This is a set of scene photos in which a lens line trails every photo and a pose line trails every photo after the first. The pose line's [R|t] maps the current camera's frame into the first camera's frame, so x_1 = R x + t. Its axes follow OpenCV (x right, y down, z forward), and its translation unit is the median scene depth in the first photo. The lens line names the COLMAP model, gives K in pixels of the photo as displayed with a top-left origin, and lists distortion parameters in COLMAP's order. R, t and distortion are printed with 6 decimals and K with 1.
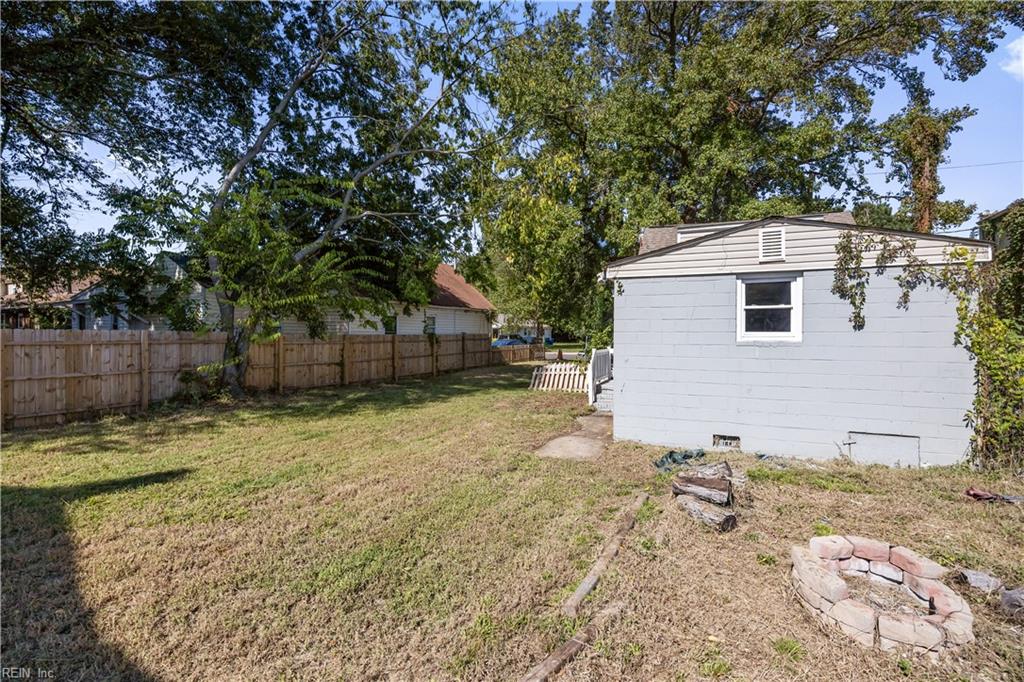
lens RADIAL K [[452.0, 0, 515.4], [0, 452.0, 338.0], [0, 0, 1]] dist [-0.016718, -0.000176]
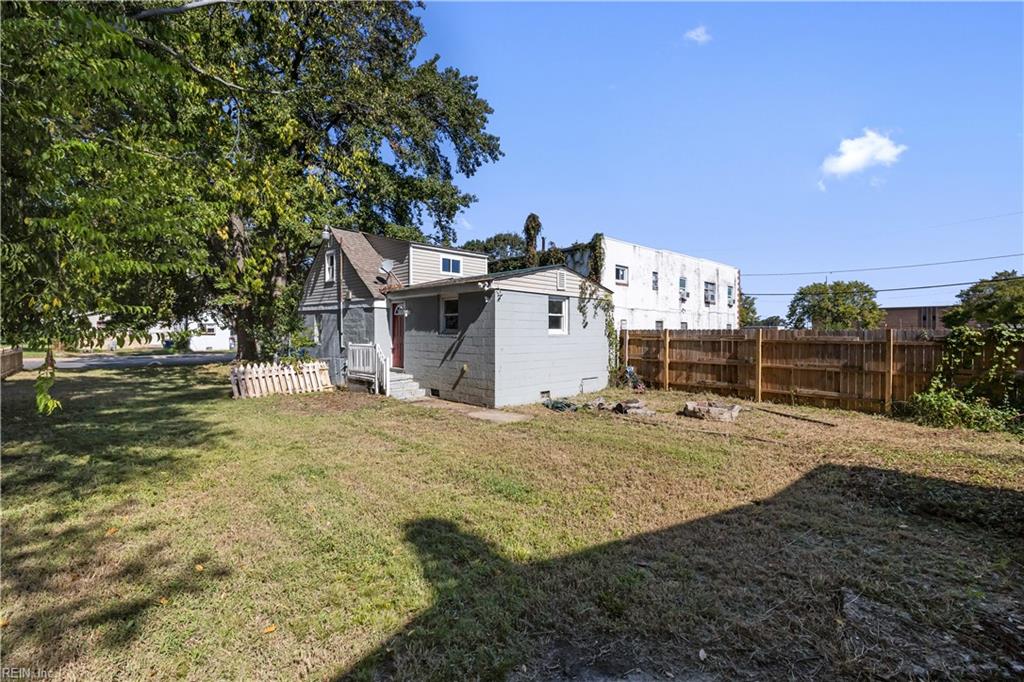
lens RADIAL K [[452.0, 0, 516.6], [0, 452.0, 340.1], [0, 0, 1]] dist [-0.016718, -0.000176]
pose [[0.336871, -0.020883, 0.941319, -1.189173], [0.007382, 0.999782, 0.019538, -0.006153], [-0.941522, 0.000367, 0.336952, 0.558900]]
